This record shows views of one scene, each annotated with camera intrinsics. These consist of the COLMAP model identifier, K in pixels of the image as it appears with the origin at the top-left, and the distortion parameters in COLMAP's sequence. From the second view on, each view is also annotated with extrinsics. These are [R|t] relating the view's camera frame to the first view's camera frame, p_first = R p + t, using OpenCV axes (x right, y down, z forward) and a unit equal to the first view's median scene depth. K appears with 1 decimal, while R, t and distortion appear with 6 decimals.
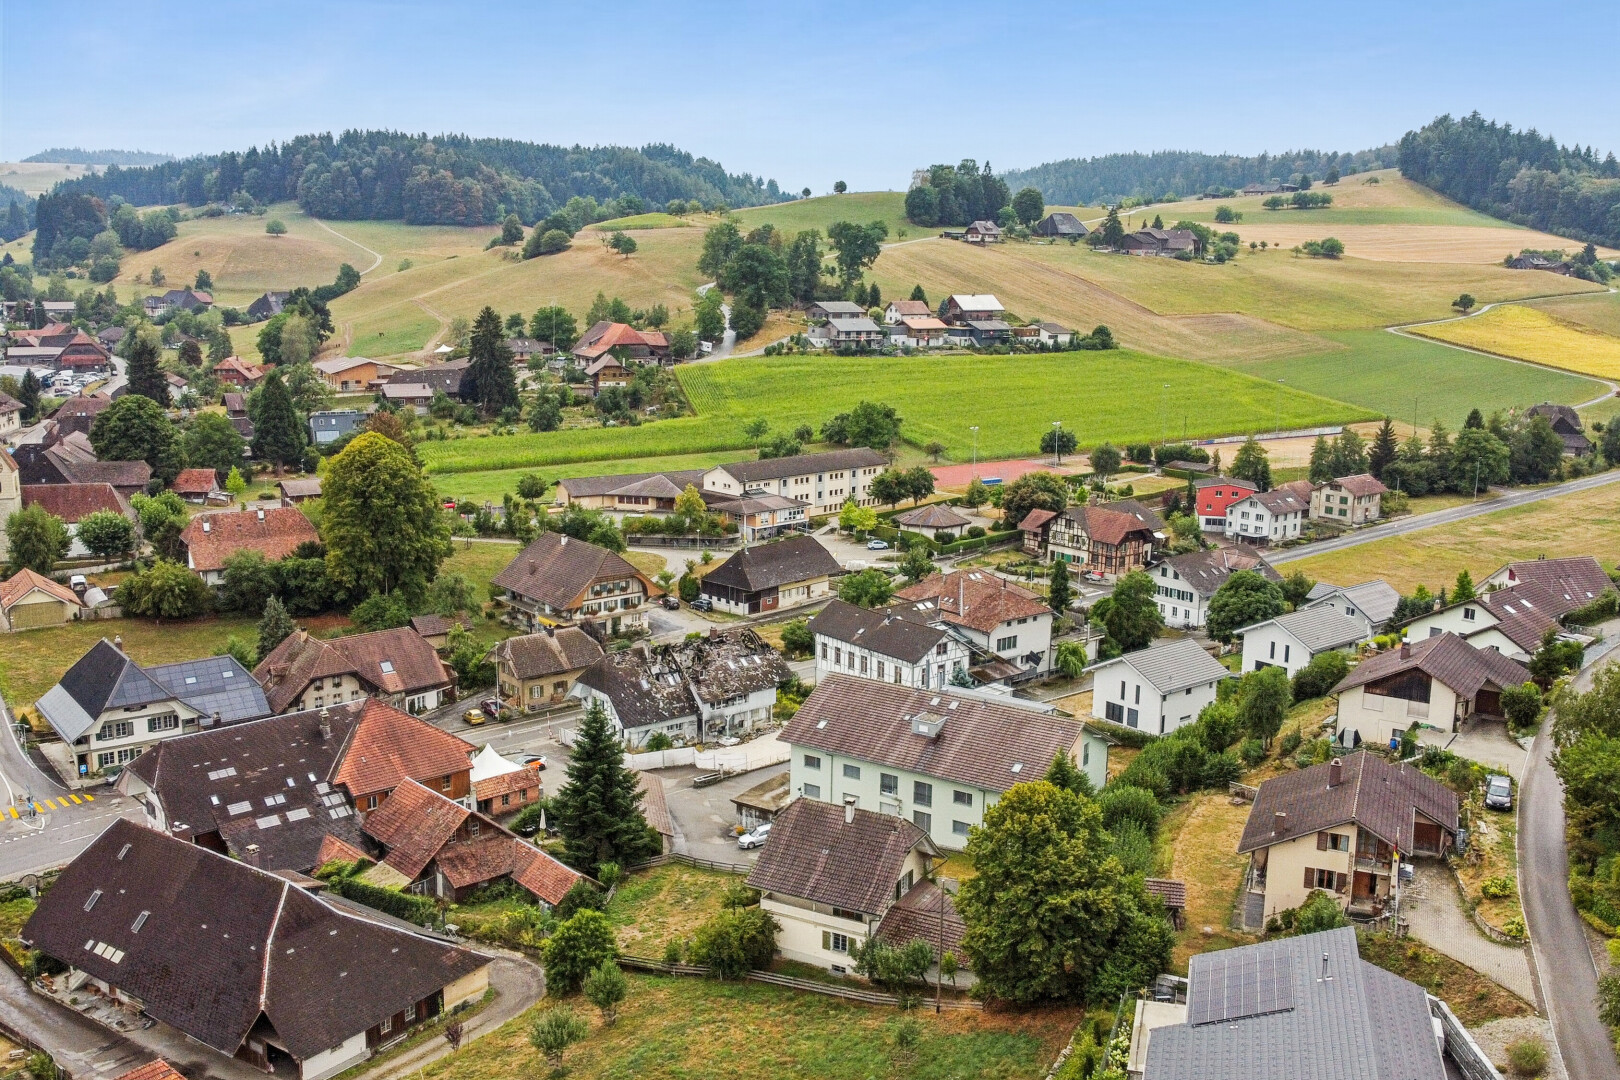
lens RADIAL K [[1459.1, 0, 810.0], [0, 1459.1, 540.0], [0, 0, 1]] dist [-0.000686, -0.005054]
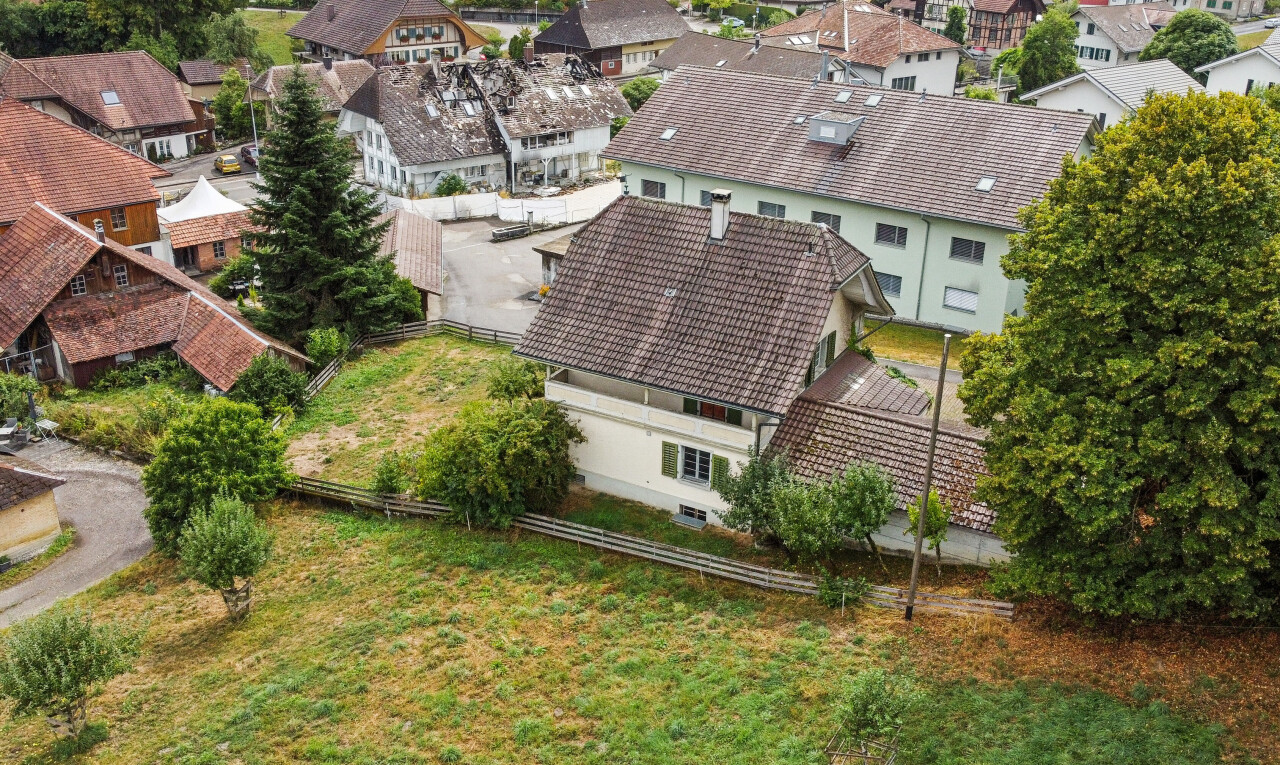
lens RADIAL K [[1445.8, 0, 640.0], [0, 1445.8, 382.5], [0, 0, 1]] dist [-0.010422, -0.013183]
pose [[0.999864, 0.011915, -0.011401, 0.004646], [-0.009004, 0.973646, 0.227887, 0.098818], [0.013816, -0.227754, 0.973621, 0.382271]]
